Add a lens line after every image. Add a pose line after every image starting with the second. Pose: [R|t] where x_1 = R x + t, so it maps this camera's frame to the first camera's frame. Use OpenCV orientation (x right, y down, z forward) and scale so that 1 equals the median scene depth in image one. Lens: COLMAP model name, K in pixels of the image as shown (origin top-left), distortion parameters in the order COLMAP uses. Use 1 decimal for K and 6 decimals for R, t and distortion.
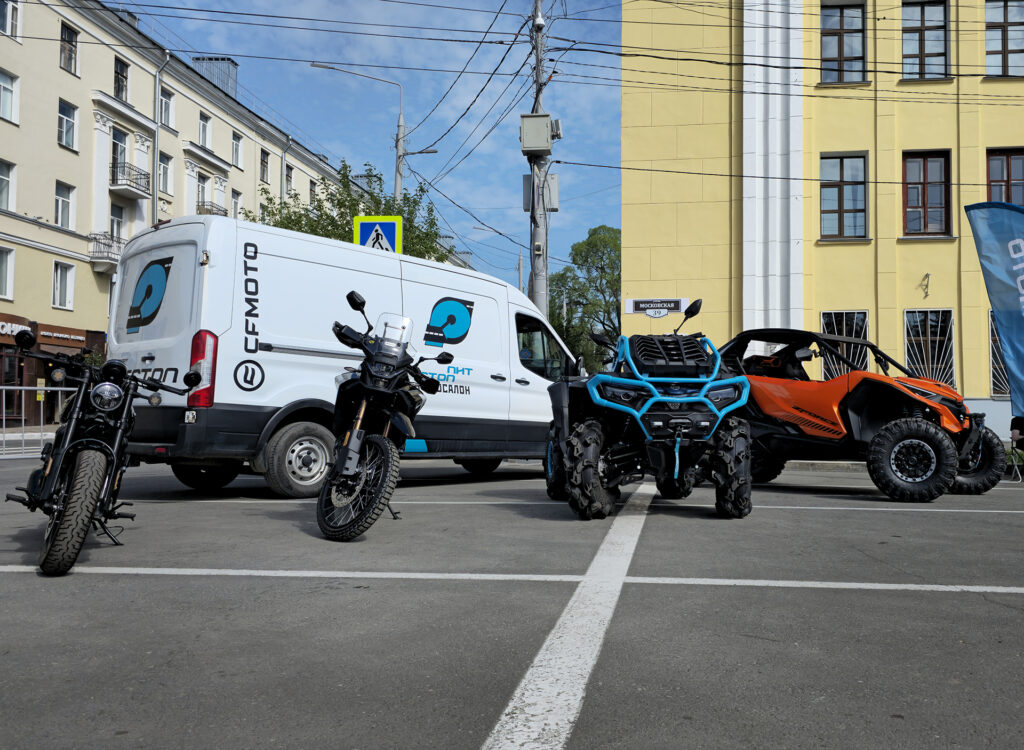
lens RADIAL K [[870.5, 0, 592.0], [0, 870.5, 372.9], [0, 0, 1]] dist [0.114974, -0.121620]
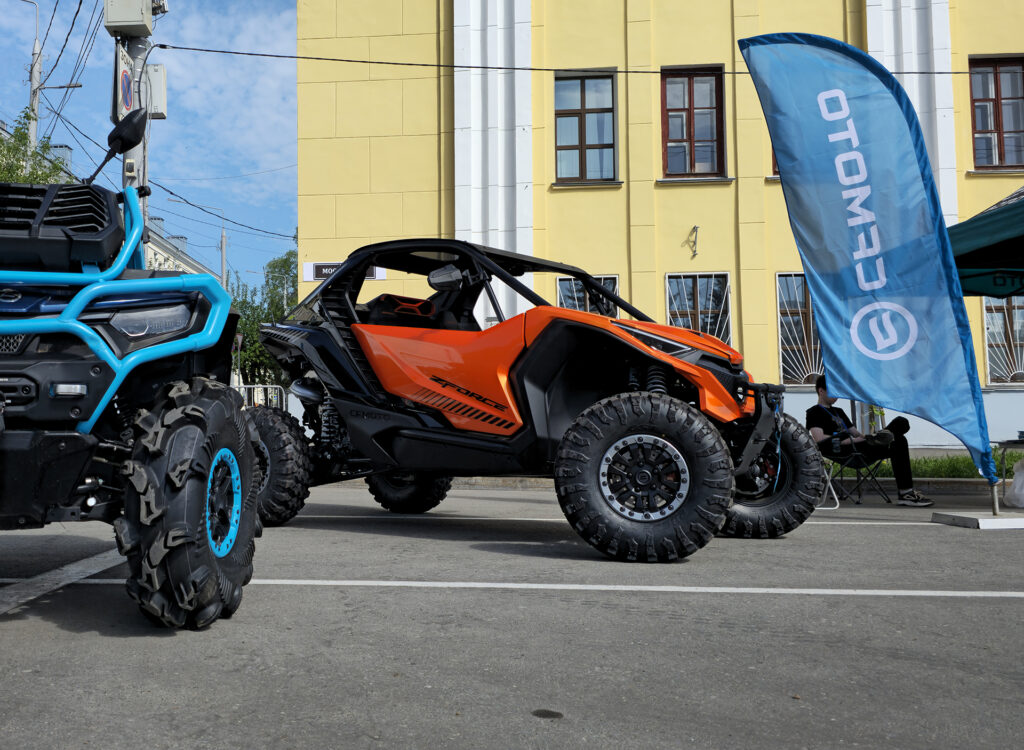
lens RADIAL K [[961.5, 0, 345.9], [0, 961.5, 354.0], [0, 0, 1]] dist [0.066631, -0.003975]
pose [[0.999953, -0.005029, 0.008281, 0.161134], [0.005221, 0.999714, -0.023323, 0.035322], [-0.008161, 0.023365, 0.999694, 0.382128]]
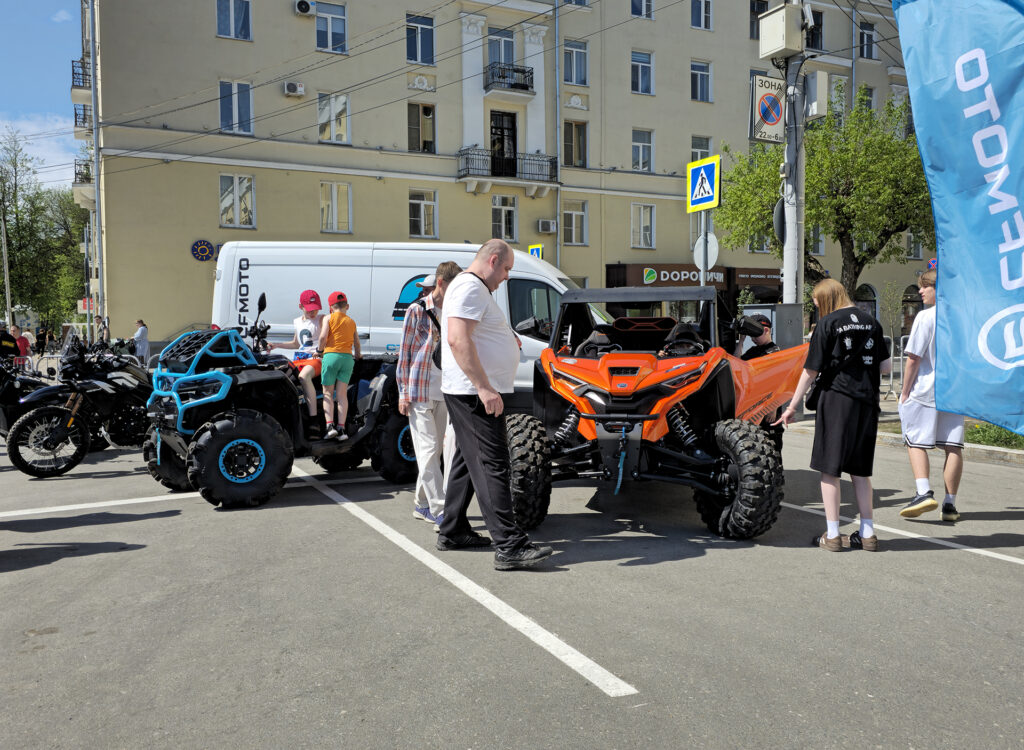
lens RADIAL K [[874.8, 0, 519.0], [0, 874.8, 356.2], [0, 0, 1]] dist [0.096125, -0.135870]
pose [[0.524669, 0.010694, -0.851239, 0.846876], [0.053494, 0.997531, 0.045503, -0.028005], [0.849624, -0.069410, 0.522801, 0.524655]]
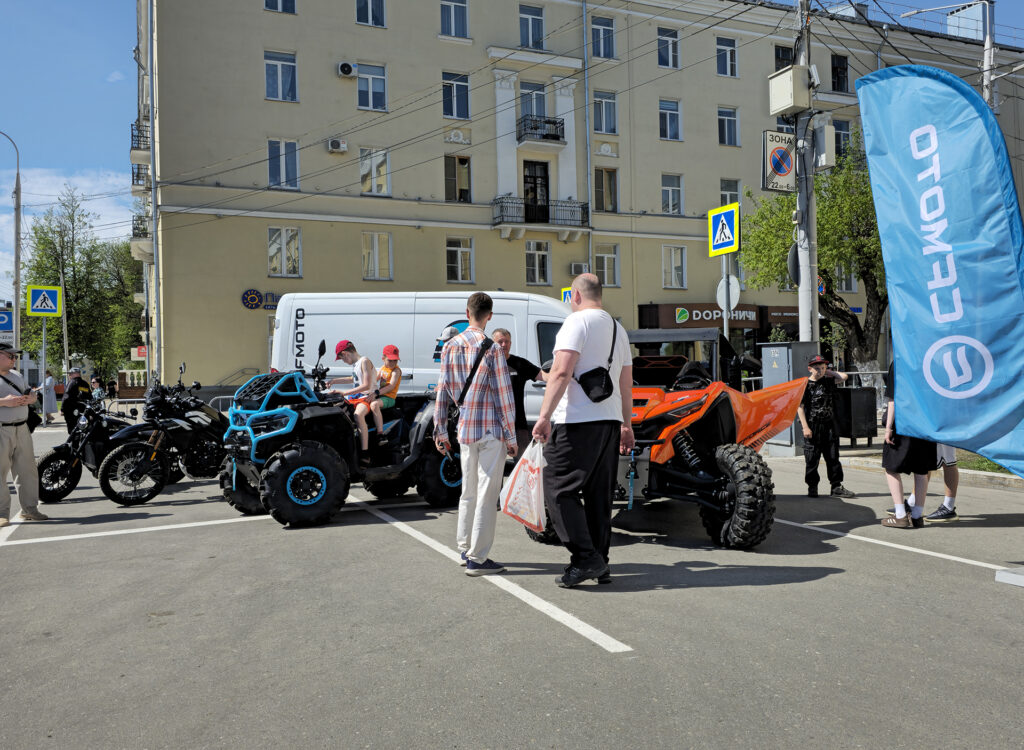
lens RADIAL K [[873.9, 0, 514.3], [0, 873.9, 355.8], [0, 0, 1]] dist [0.099612, -0.170244]
pose [[0.483260, -0.036682, -0.874708, 0.936831], [0.067599, 0.997702, -0.004492, -0.027091], [0.872863, -0.056958, 0.484630, 0.480921]]
